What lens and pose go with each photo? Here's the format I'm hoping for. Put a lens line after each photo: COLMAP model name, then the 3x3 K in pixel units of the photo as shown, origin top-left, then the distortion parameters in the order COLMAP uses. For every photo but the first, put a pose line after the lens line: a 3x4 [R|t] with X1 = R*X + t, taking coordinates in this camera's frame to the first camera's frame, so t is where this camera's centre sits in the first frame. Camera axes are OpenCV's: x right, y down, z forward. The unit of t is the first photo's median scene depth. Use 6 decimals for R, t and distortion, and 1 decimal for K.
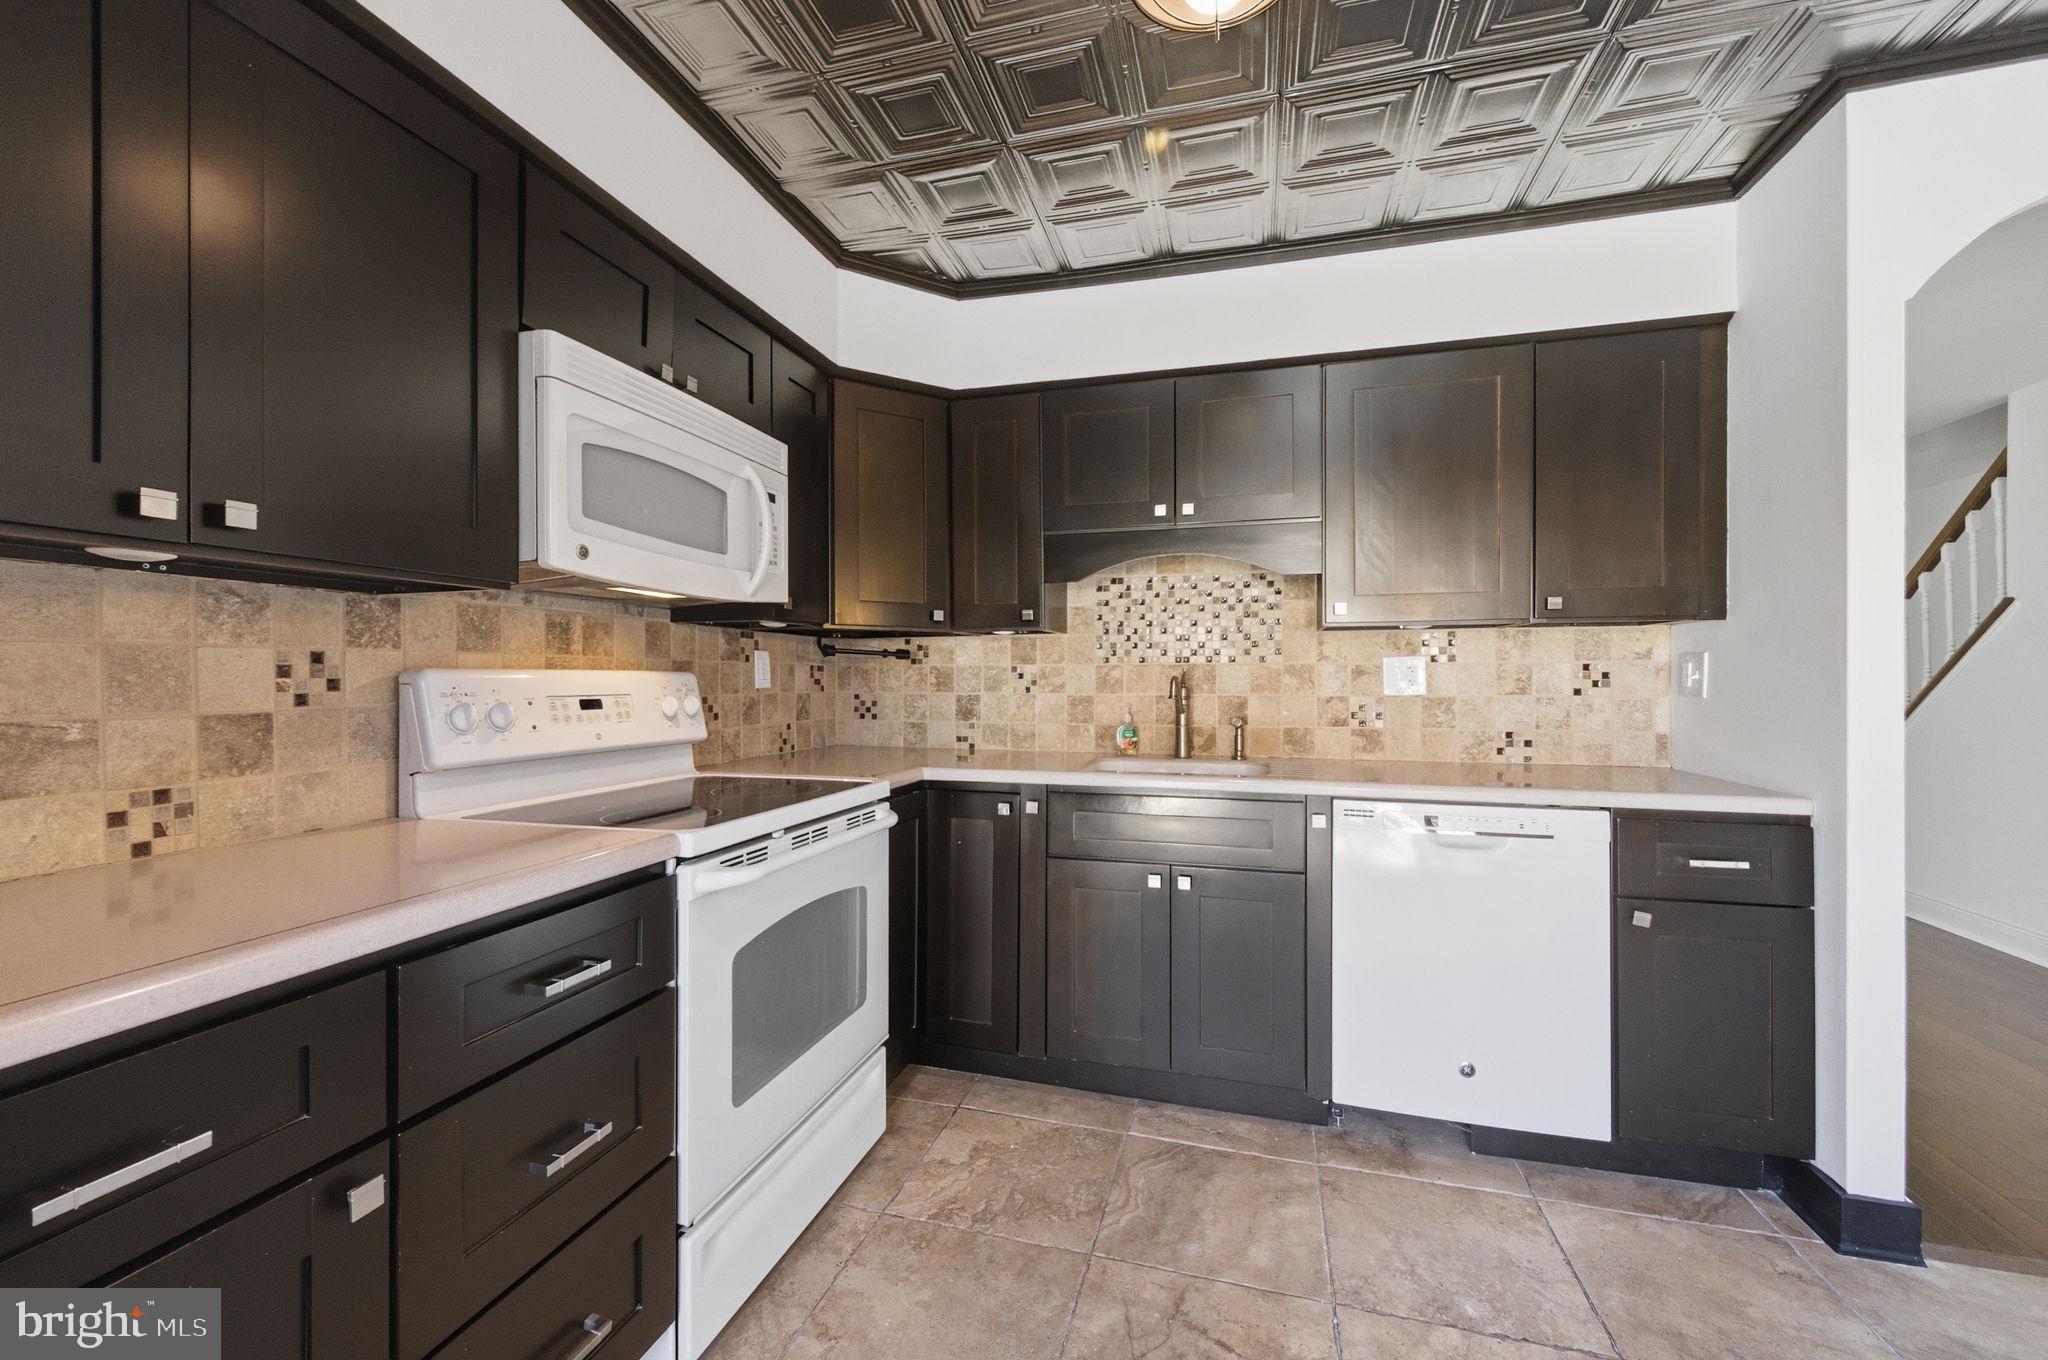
lens RADIAL K [[803.6, 0, 1029.6], [0, 803.6, 676.0], [0, 0, 1]] dist [0.000593, -0.000478]
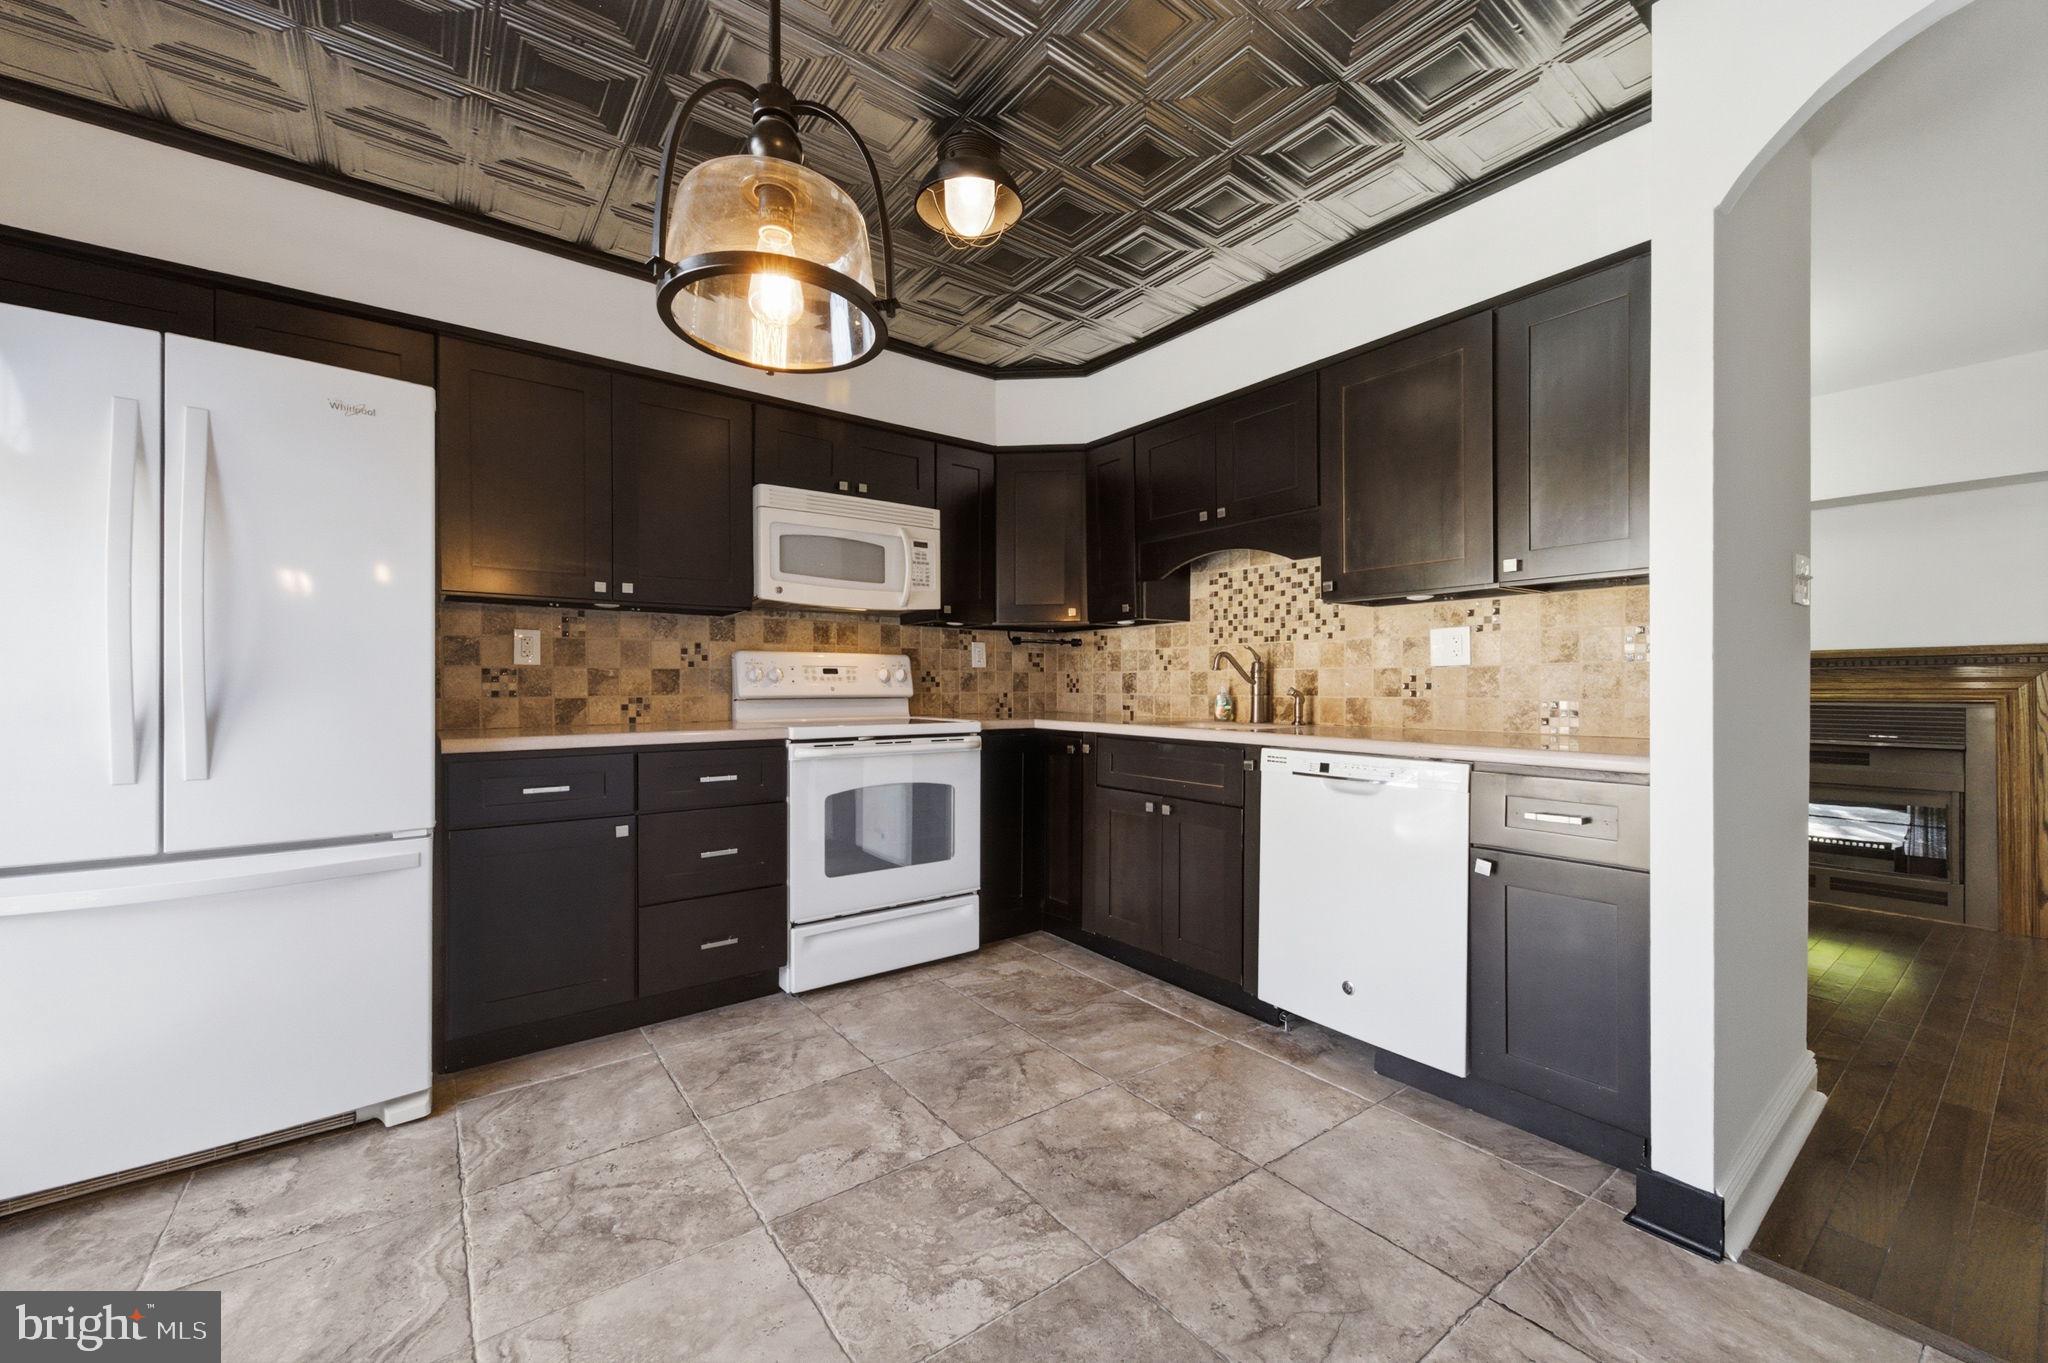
lens RADIAL K [[803.6, 0, 1053.1], [0, 803.6, 686.2], [0, 0, 1]] dist [0.000593, -0.000478]
pose [[0.804715, -0.000254, -0.593661, 0.750932], [0.002544, 0.999992, 0.003020, 0.051801], [0.593656, -0.003940, 0.804709, -0.132770]]
